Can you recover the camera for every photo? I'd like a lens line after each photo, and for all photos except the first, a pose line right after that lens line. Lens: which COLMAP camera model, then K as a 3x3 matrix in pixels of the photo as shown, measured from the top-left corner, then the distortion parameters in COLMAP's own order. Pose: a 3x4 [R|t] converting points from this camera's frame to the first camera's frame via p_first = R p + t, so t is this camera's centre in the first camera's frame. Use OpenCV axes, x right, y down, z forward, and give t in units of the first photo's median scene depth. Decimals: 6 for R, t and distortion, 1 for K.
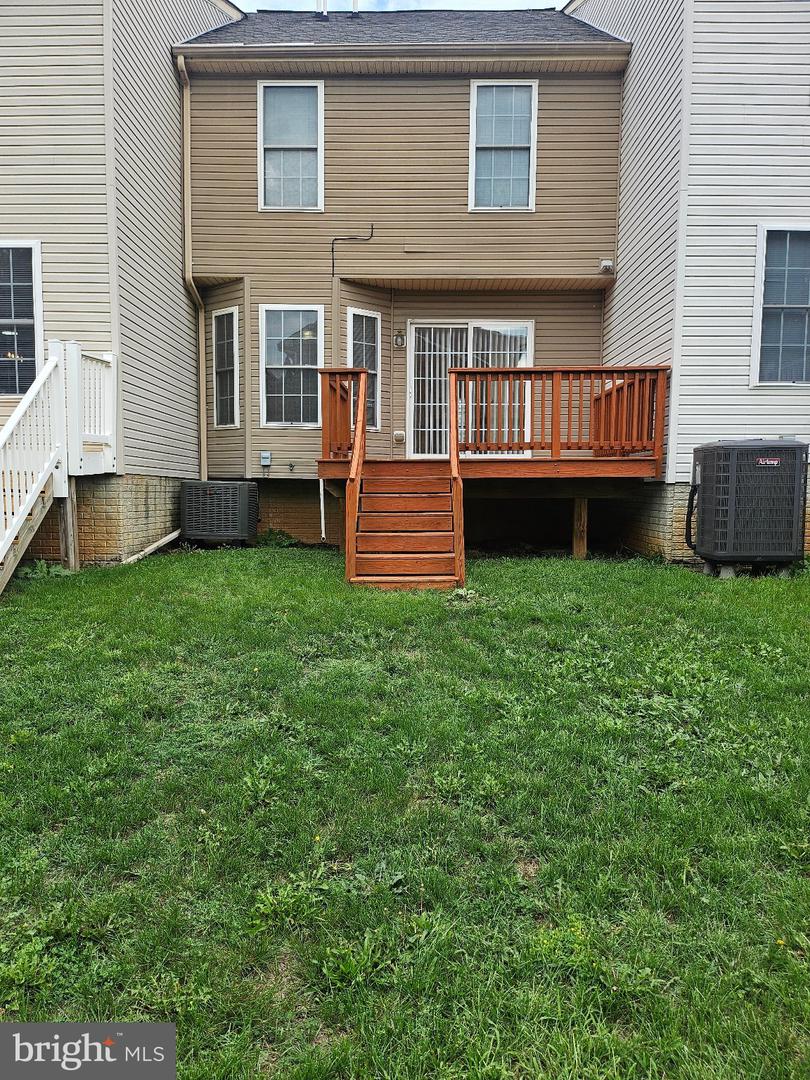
lens RADIAL K [[750.3, 0, 397.6], [0, 750.3, 540.7], [0, 0, 1]] dist [0.014169, -0.012490]
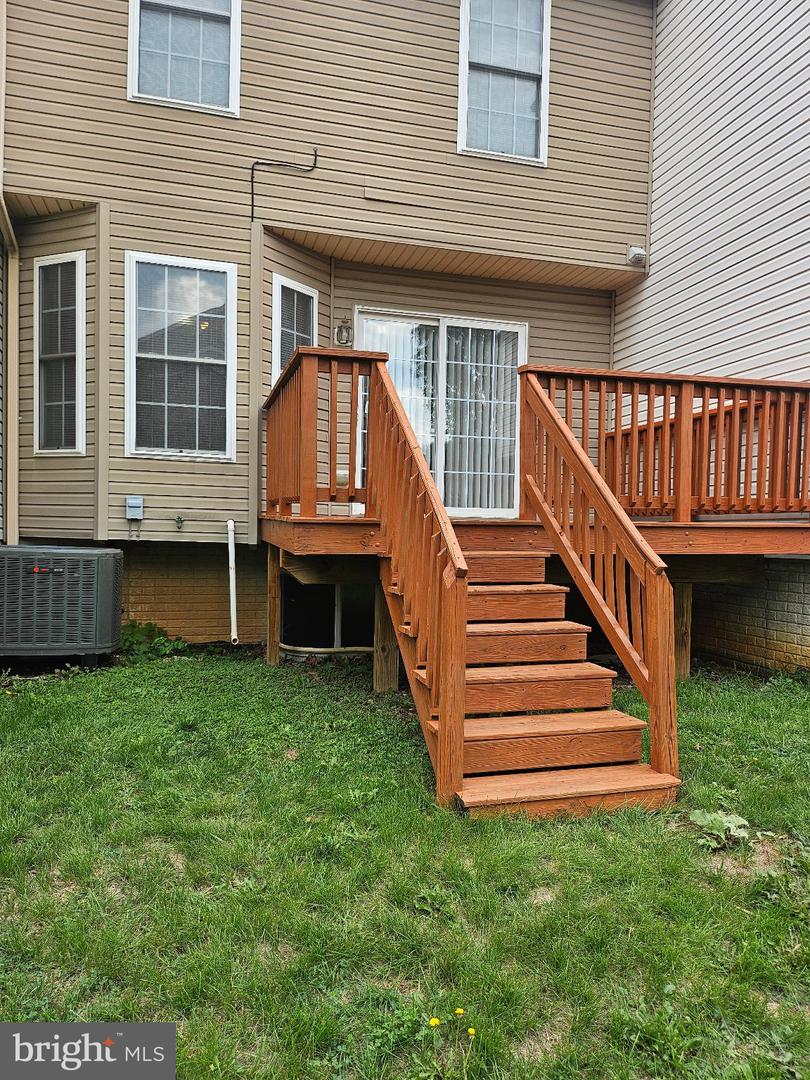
lens RADIAL K [[750.3, 0, 413.5], [0, 750.3, 547.6], [0, 0, 1]] dist [0.014169, -0.012490]
pose [[0.955953, 0.003955, 0.293494, -0.138811], [0.011971, 0.998552, -0.052449, -0.044200], [-0.293277, 0.053652, 0.954521, 0.369708]]
